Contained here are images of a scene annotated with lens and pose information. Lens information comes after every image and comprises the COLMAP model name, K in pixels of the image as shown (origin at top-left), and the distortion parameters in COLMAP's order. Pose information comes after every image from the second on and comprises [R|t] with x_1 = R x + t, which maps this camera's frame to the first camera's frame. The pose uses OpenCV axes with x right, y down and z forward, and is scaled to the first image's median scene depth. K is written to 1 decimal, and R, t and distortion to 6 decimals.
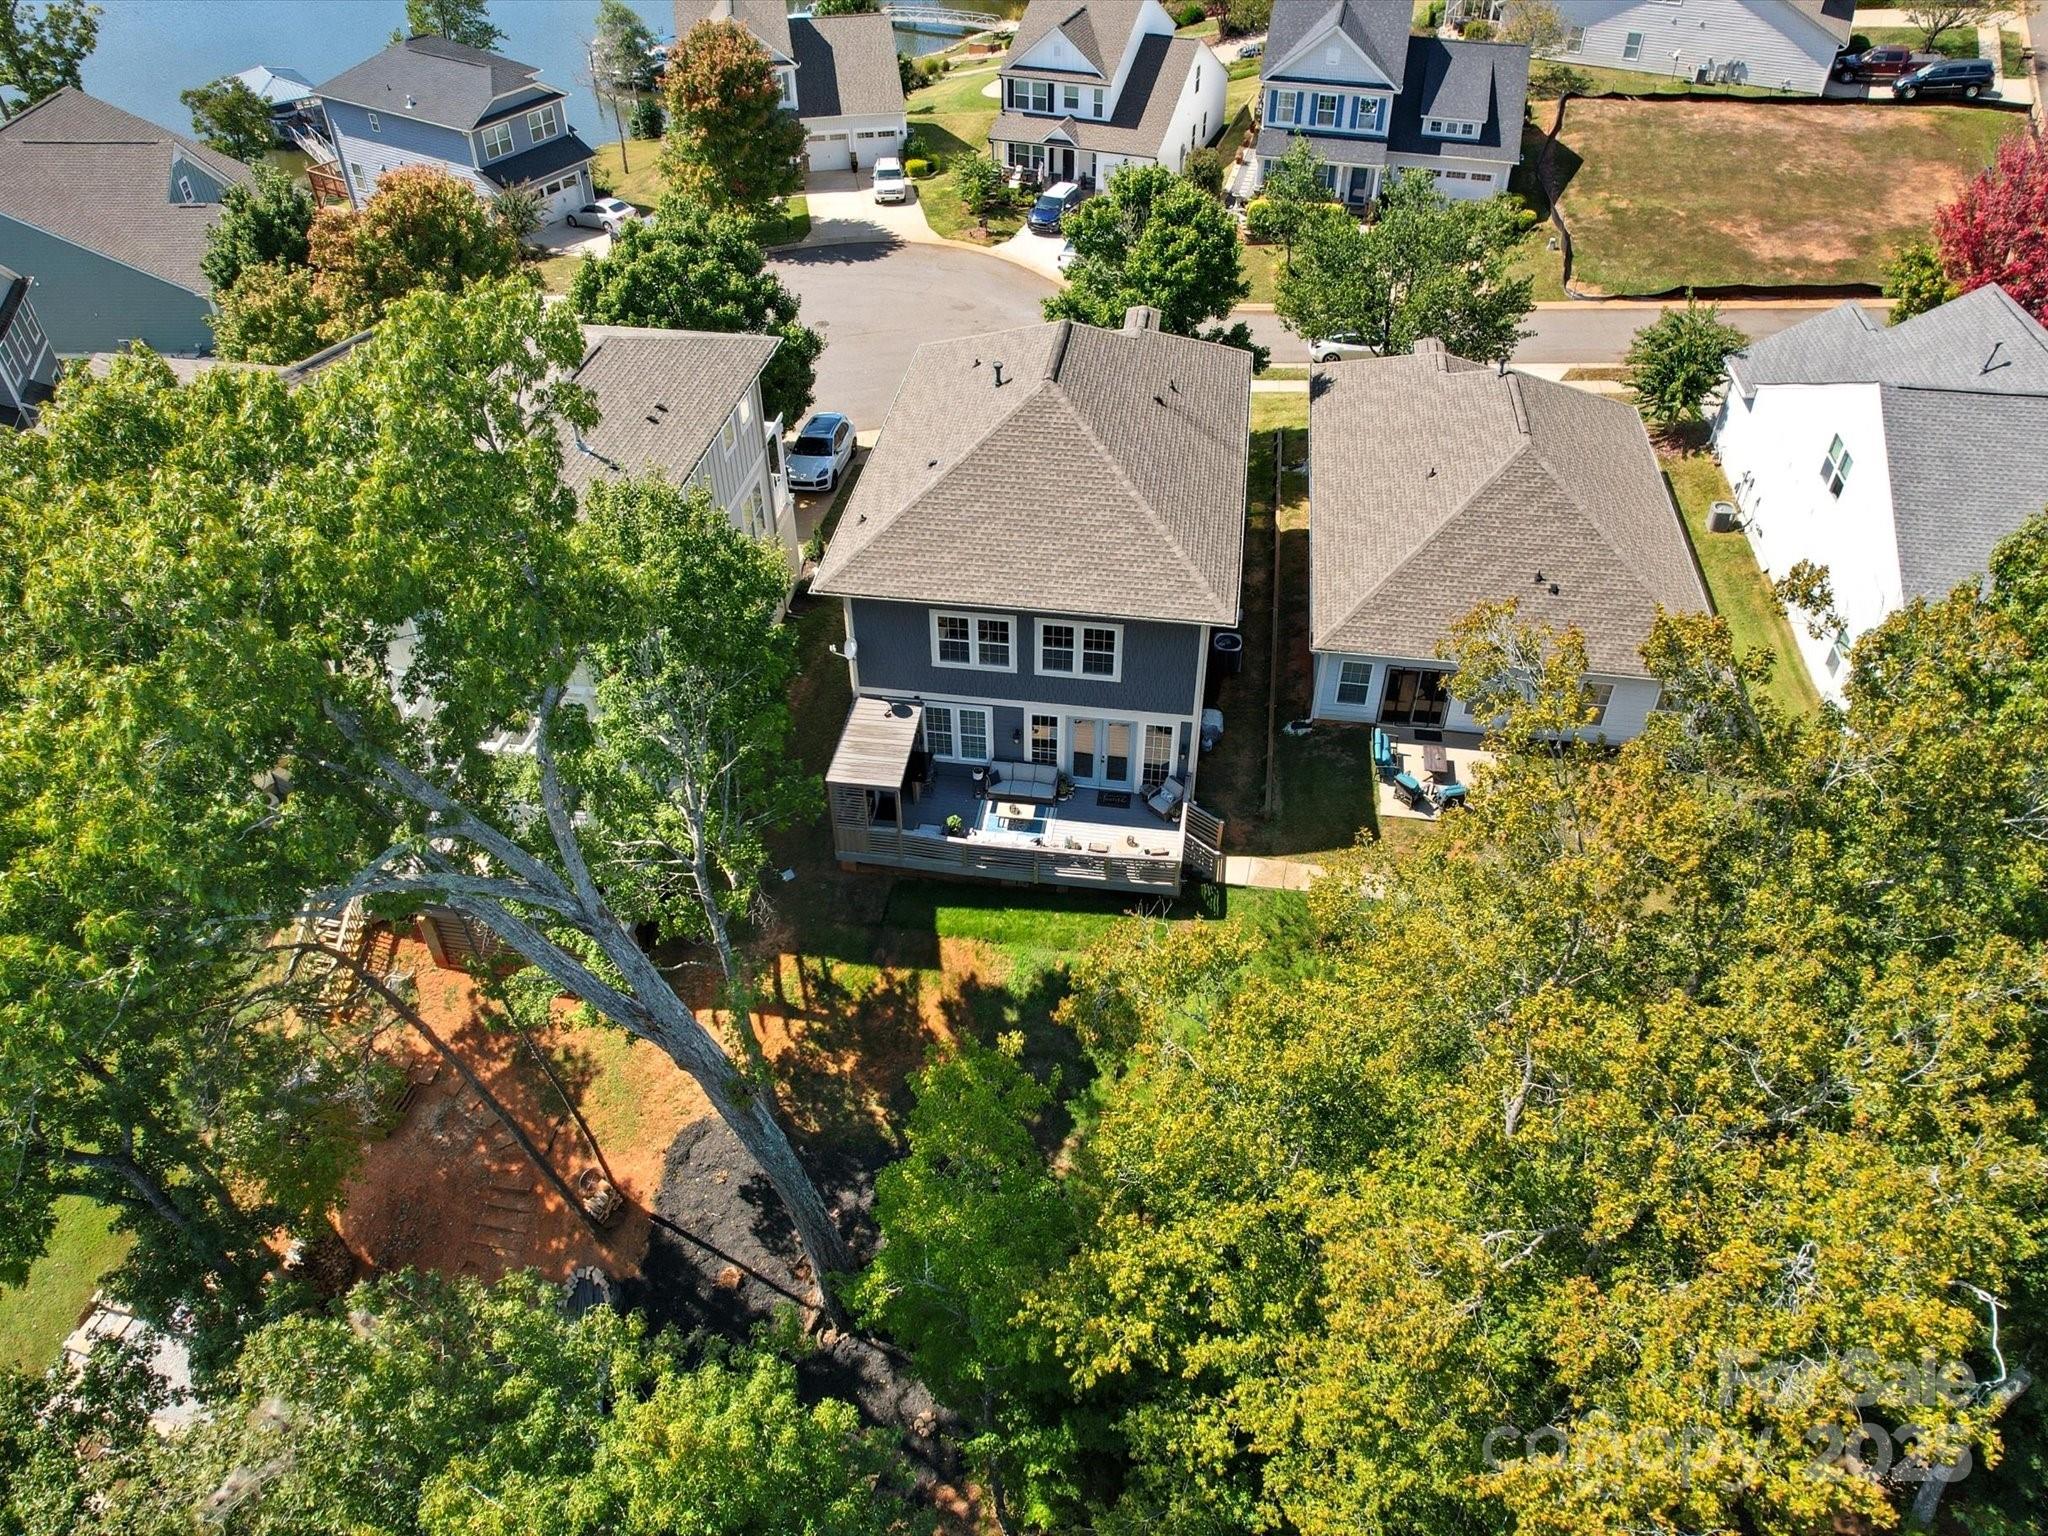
lens RADIAL K [[1526.7, 0, 1024.0], [0, 1526.7, 768.0], [0, 0, 1]] dist [-0.003317, 0.003419]
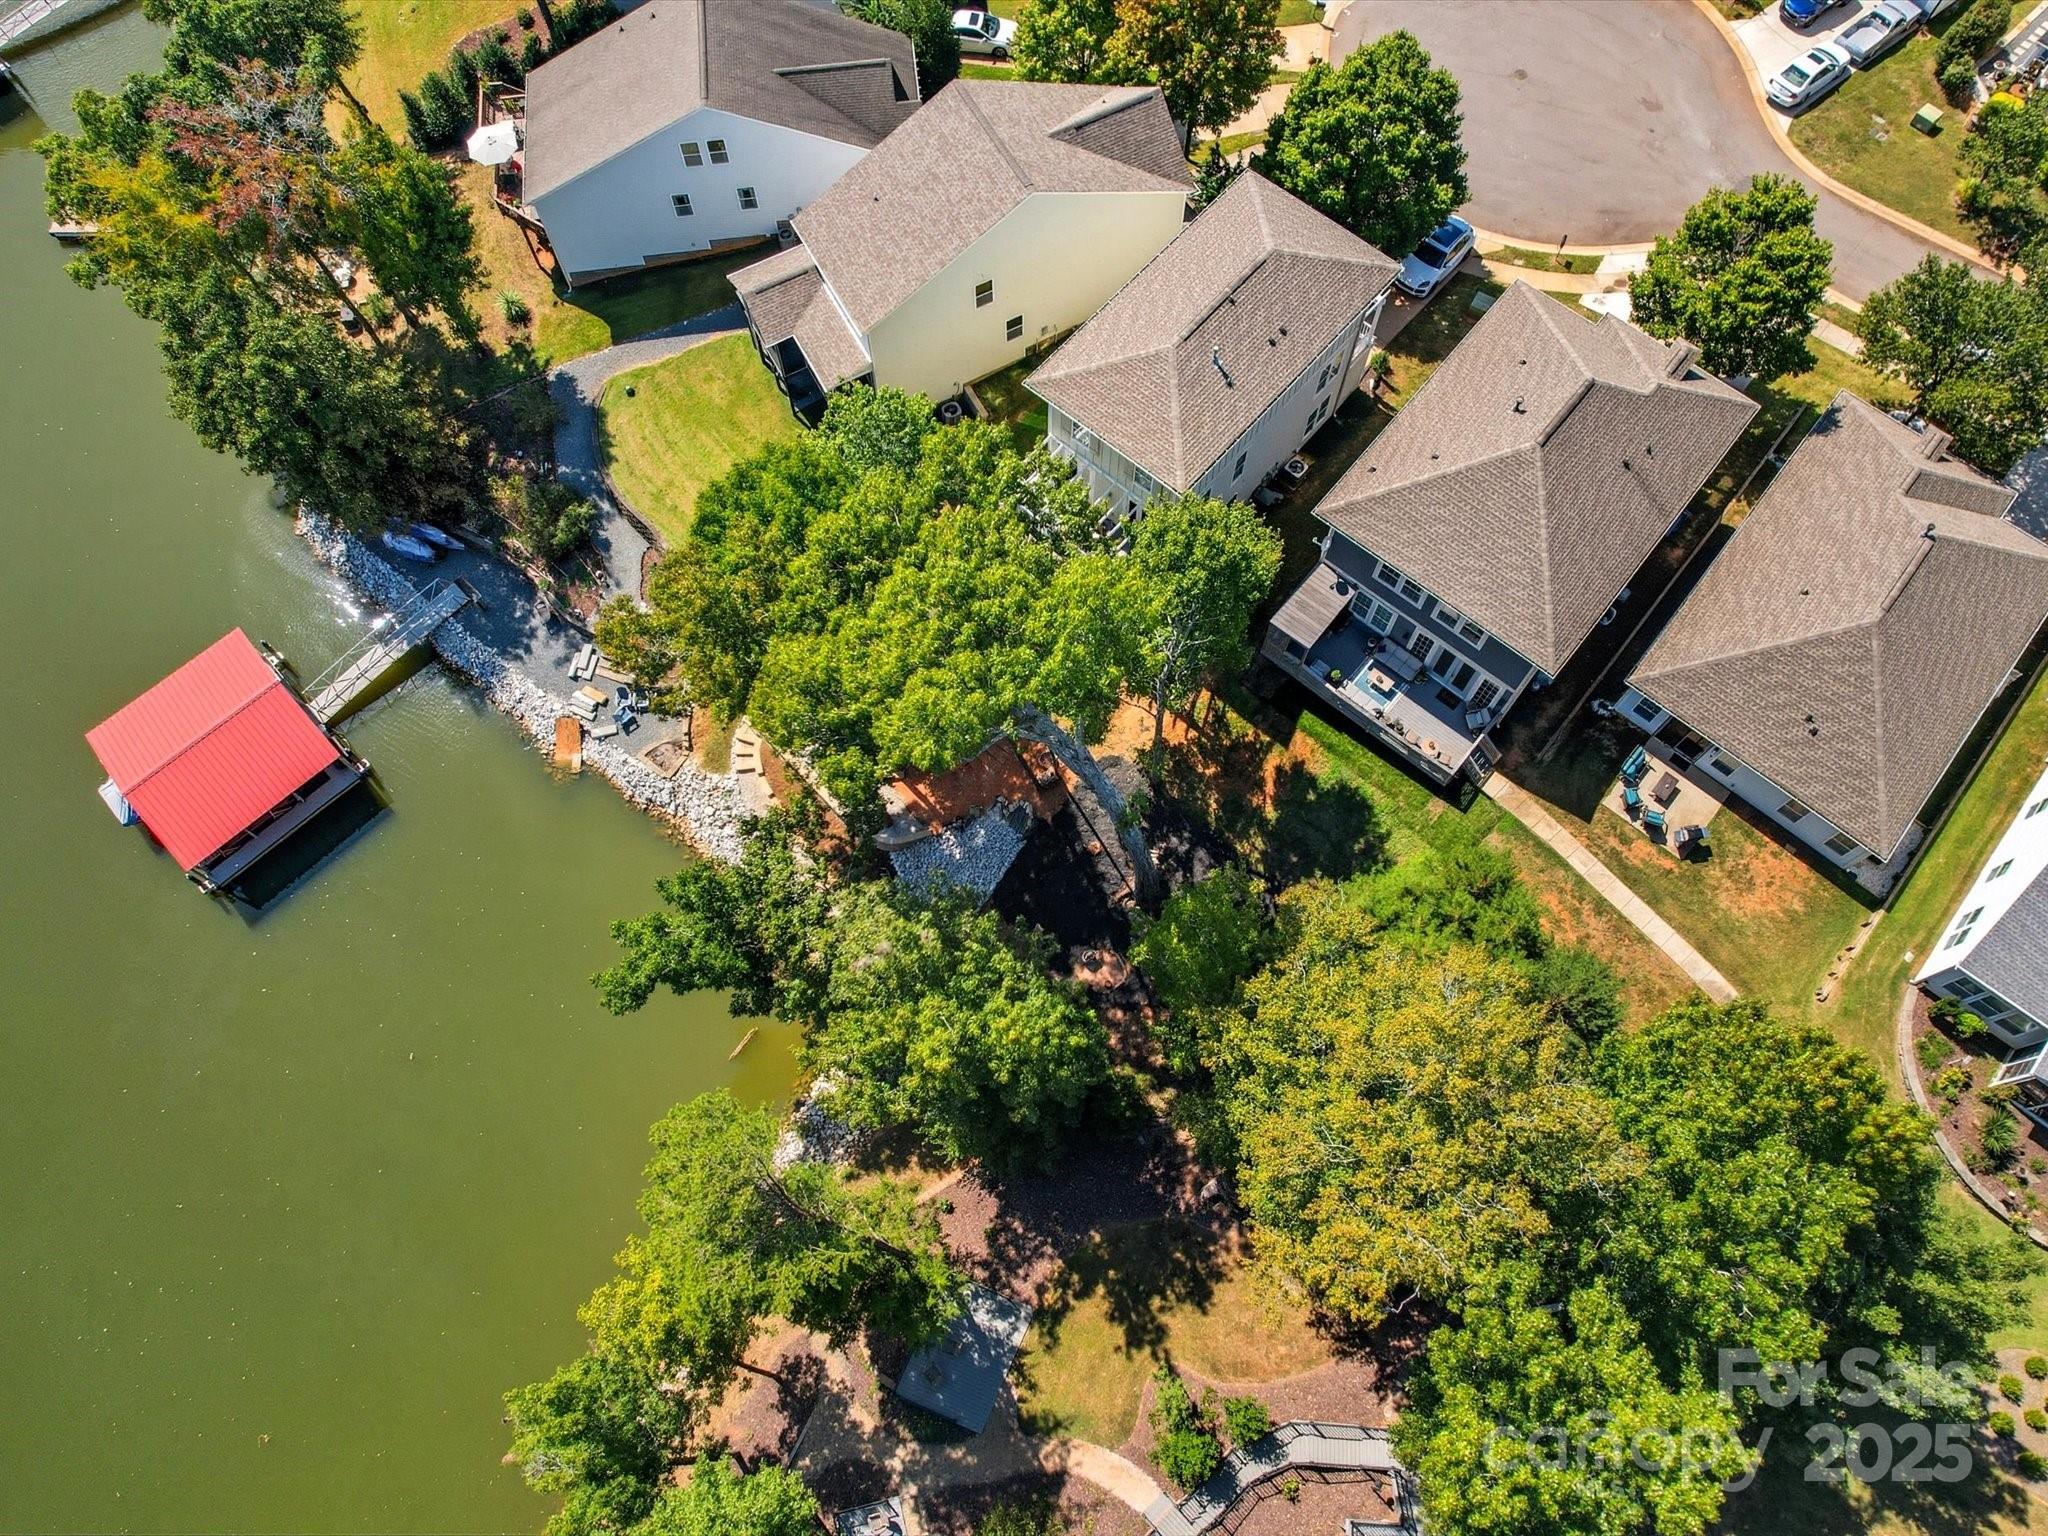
lens RADIAL K [[1526.7, 0, 1024.0], [0, 1526.7, 768.0], [0, 0, 1]] dist [-0.003317, 0.003419]
pose [[0.854006, 0.484856, -0.188648, 0.020449], [-0.340306, 0.794865, 0.502375, -0.544419], [0.393529, -0.364834, 0.843819, -0.438249]]
